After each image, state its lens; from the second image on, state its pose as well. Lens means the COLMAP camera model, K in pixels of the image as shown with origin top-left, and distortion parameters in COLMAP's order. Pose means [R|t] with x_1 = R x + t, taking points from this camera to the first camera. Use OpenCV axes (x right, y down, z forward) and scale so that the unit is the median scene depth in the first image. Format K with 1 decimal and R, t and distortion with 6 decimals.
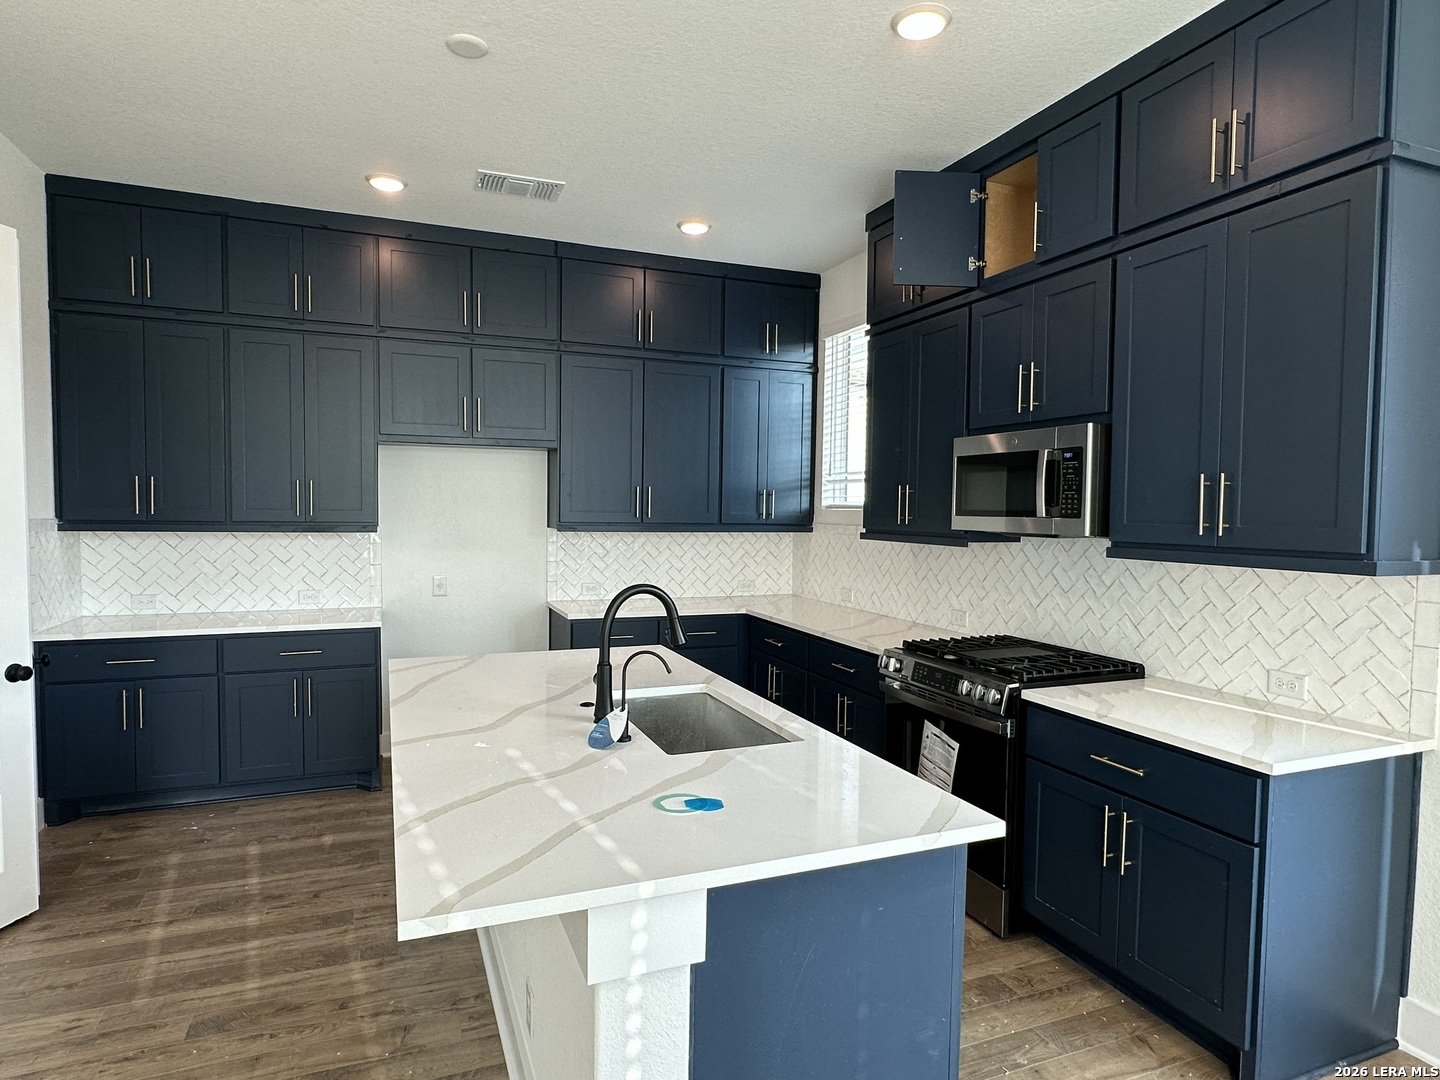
lens RADIAL K [[822.0, 0, 719.3], [0, 822.0, 548.5], [0, 0, 1]] dist [-0.006444, 0.001872]
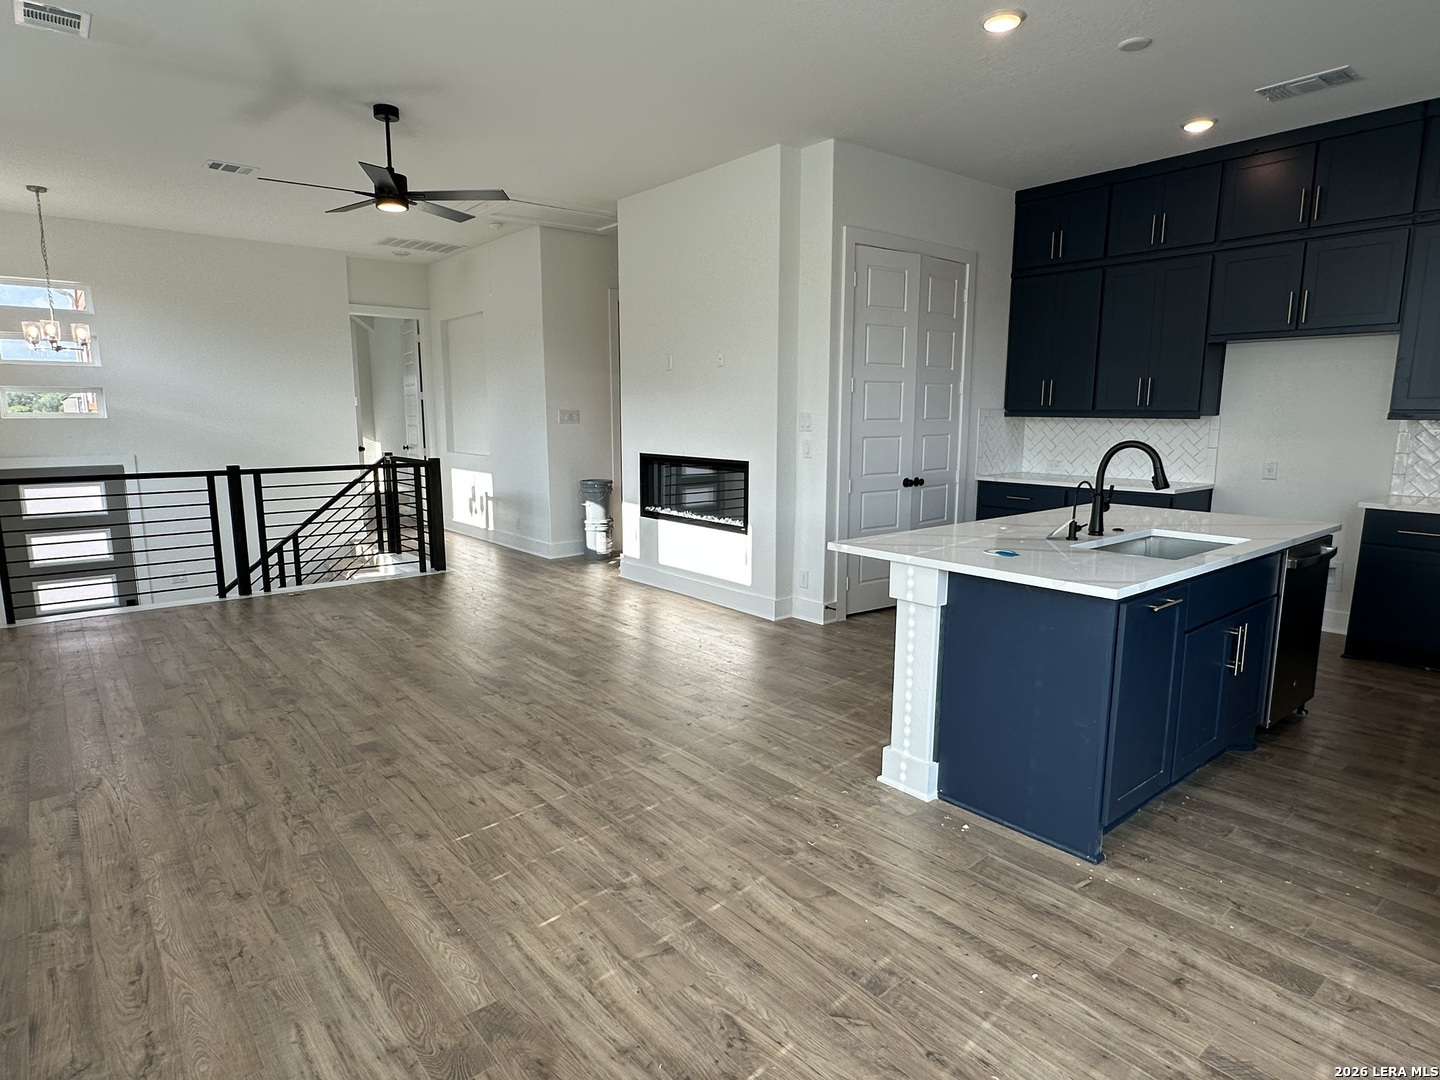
lens RADIAL K [[822.0, 0, 716.9], [0, 822.0, 548.1], [0, 0, 1]] dist [-0.006444, 0.001872]
pose [[0.301570, 0.144569, -0.942420, 0.690616], [-0.044399, 0.989495, 0.137583, 0.044138], [0.952410, 0.000352, 0.304820, -0.056388]]
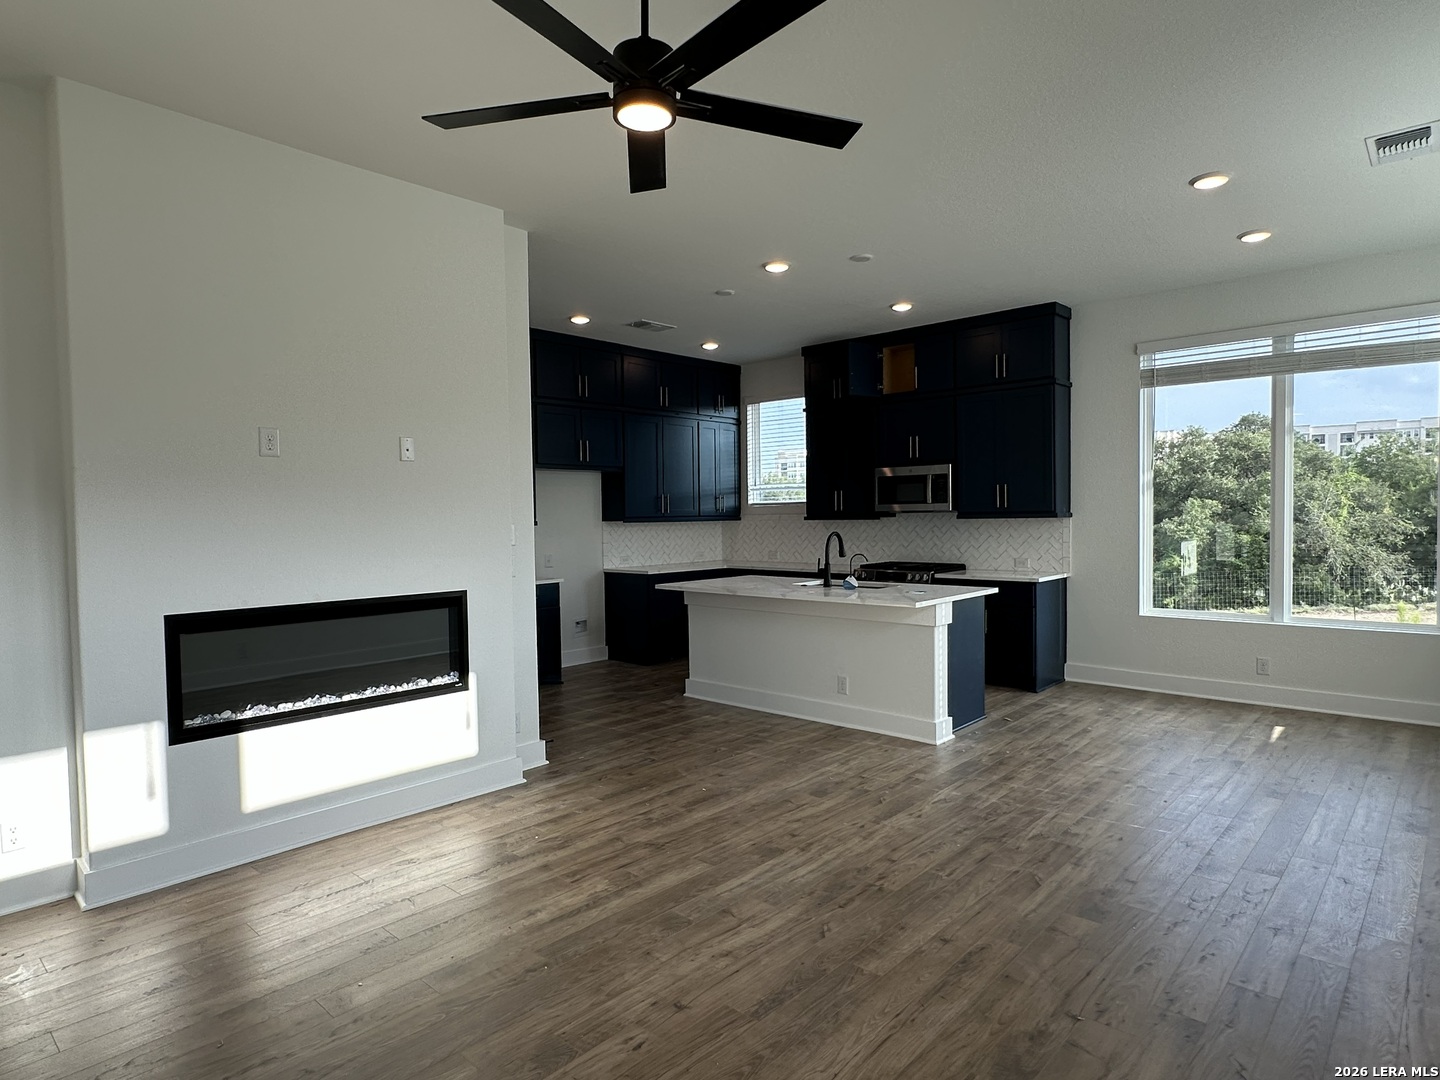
lens RADIAL K [[822.0, 0, 716.1], [0, 822.0, 547.0], [0, 0, 1]] dist [-0.006444, 0.001872]
pose [[0.902499, -0.044295, 0.428409, -1.016169], [0.048760, 0.998810, 0.000553, 0.048713], [-0.427923, 0.020390, 0.903585, -0.746495]]
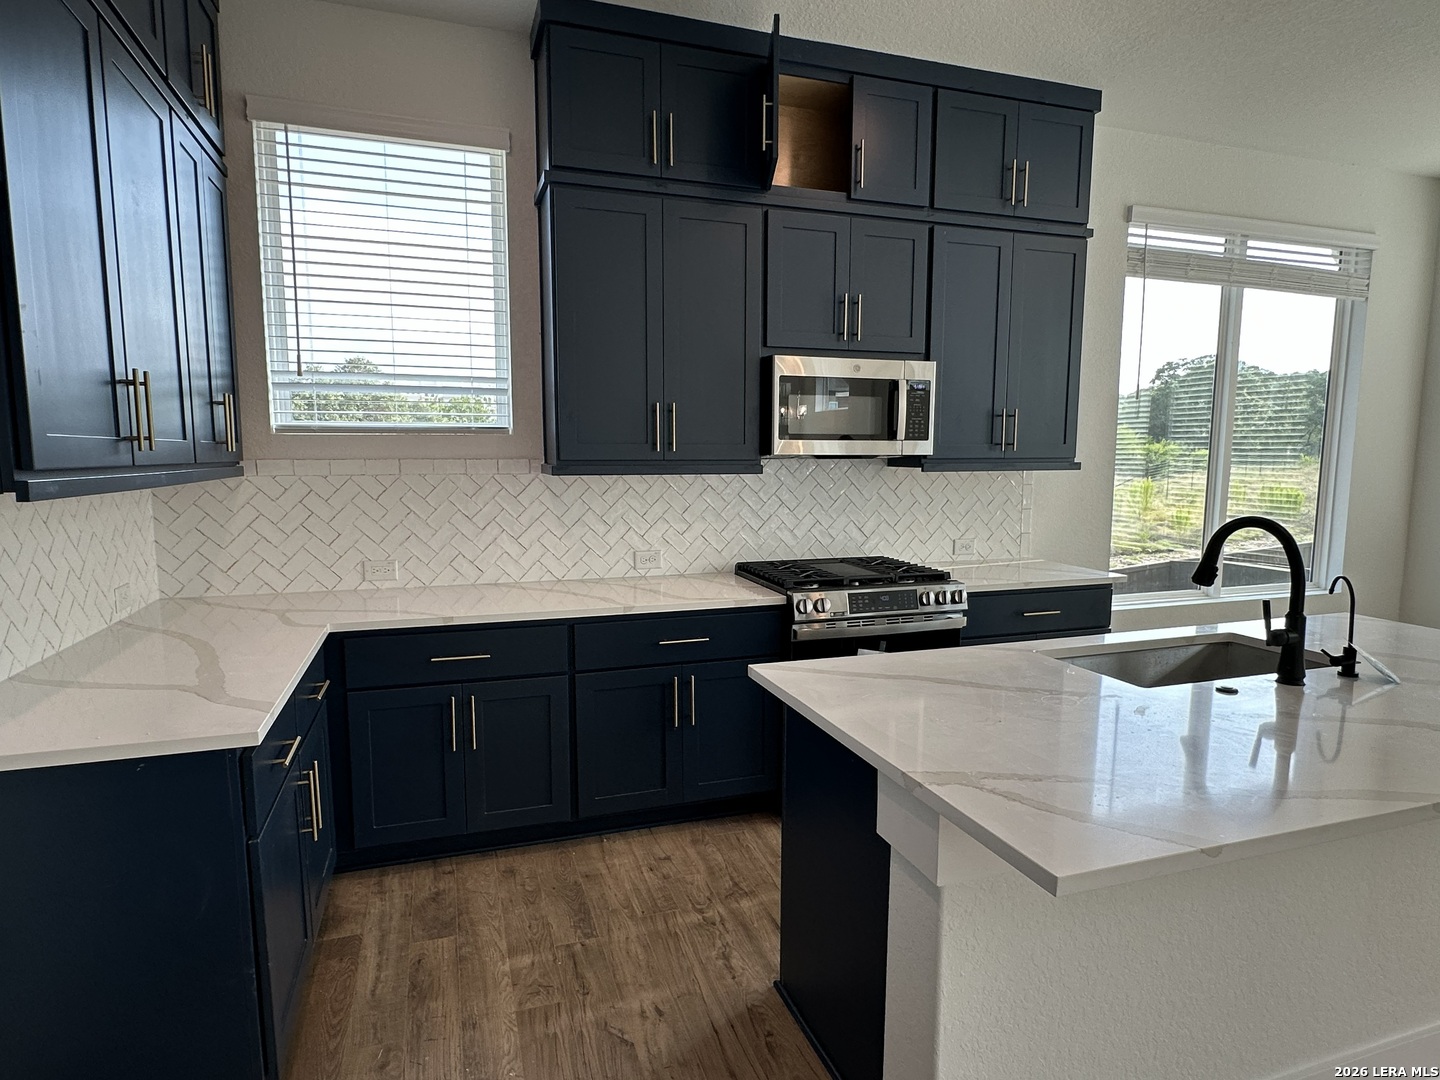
lens RADIAL K [[822.0, 0, 718.1], [0, 822.0, 548.5], [0, 0, 1]] dist [-0.006444, 0.001872]
pose [[0.060038, -0.129357, 0.989779, -0.664041], [0.050715, 0.990682, 0.126399, -0.039409], [-0.996907, 0.042608, 0.066039, 1.024639]]
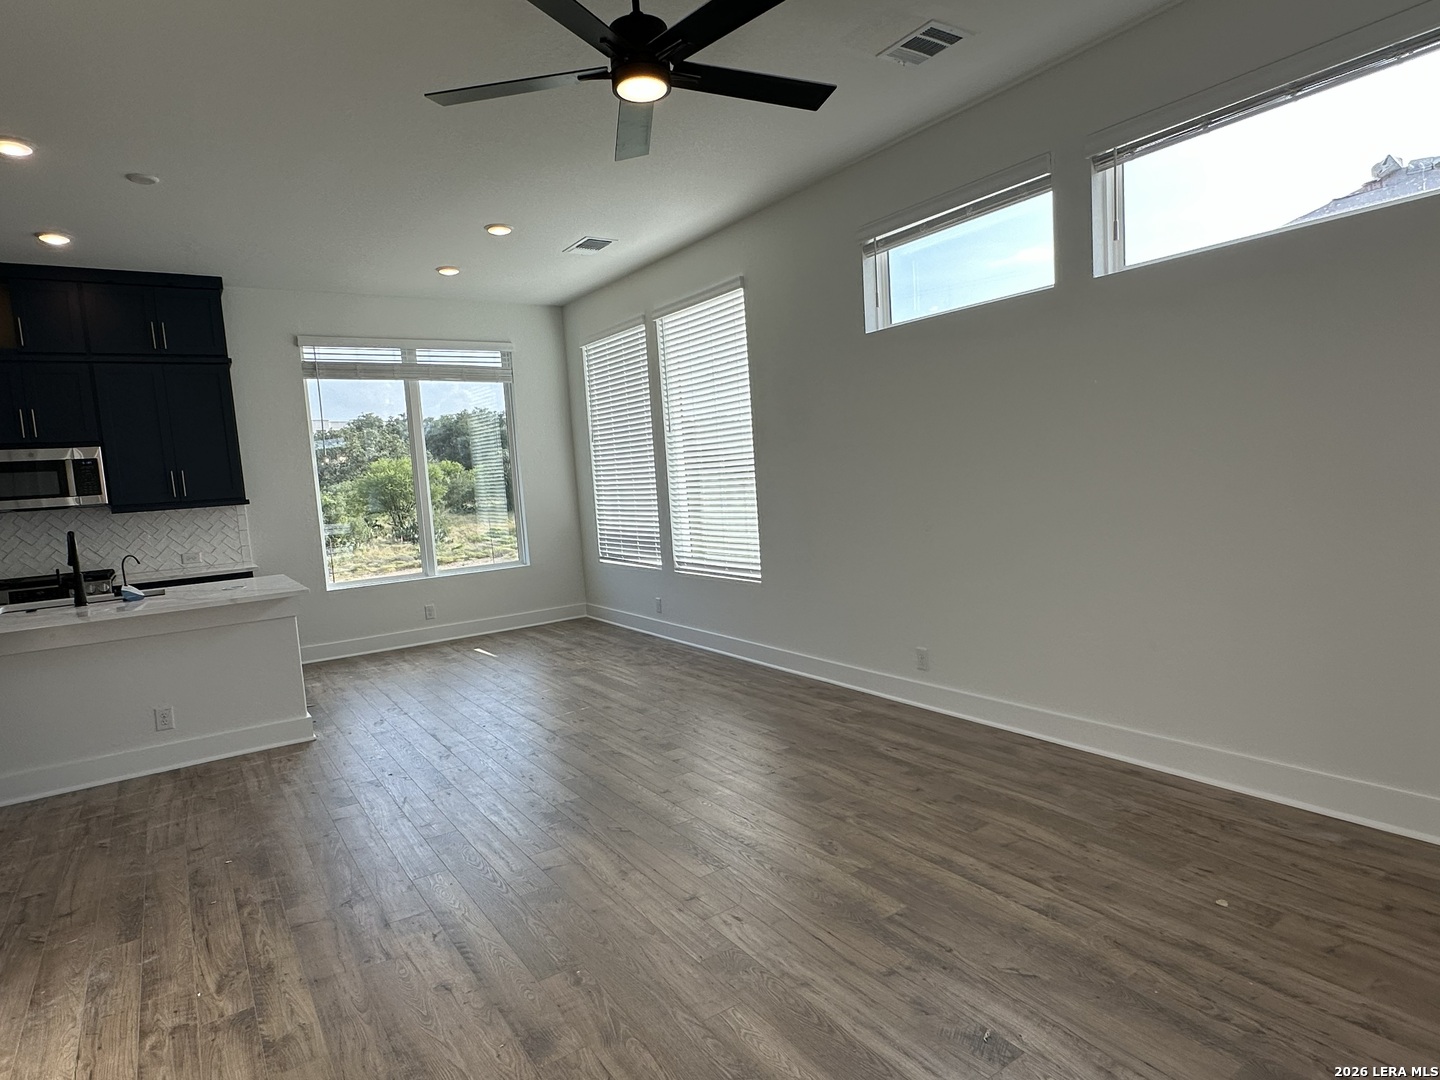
lens RADIAL K [[822.0, 0, 720.0], [0, 822.0, 549.8], [0, 0, 1]] dist [-0.006444, 0.001872]
pose [[-0.211469, -0.095453, 0.972713, -1.493735], [0.109421, 0.986651, 0.120609, 0.015676], [-0.971241, 0.131940, -0.198201, -0.029100]]
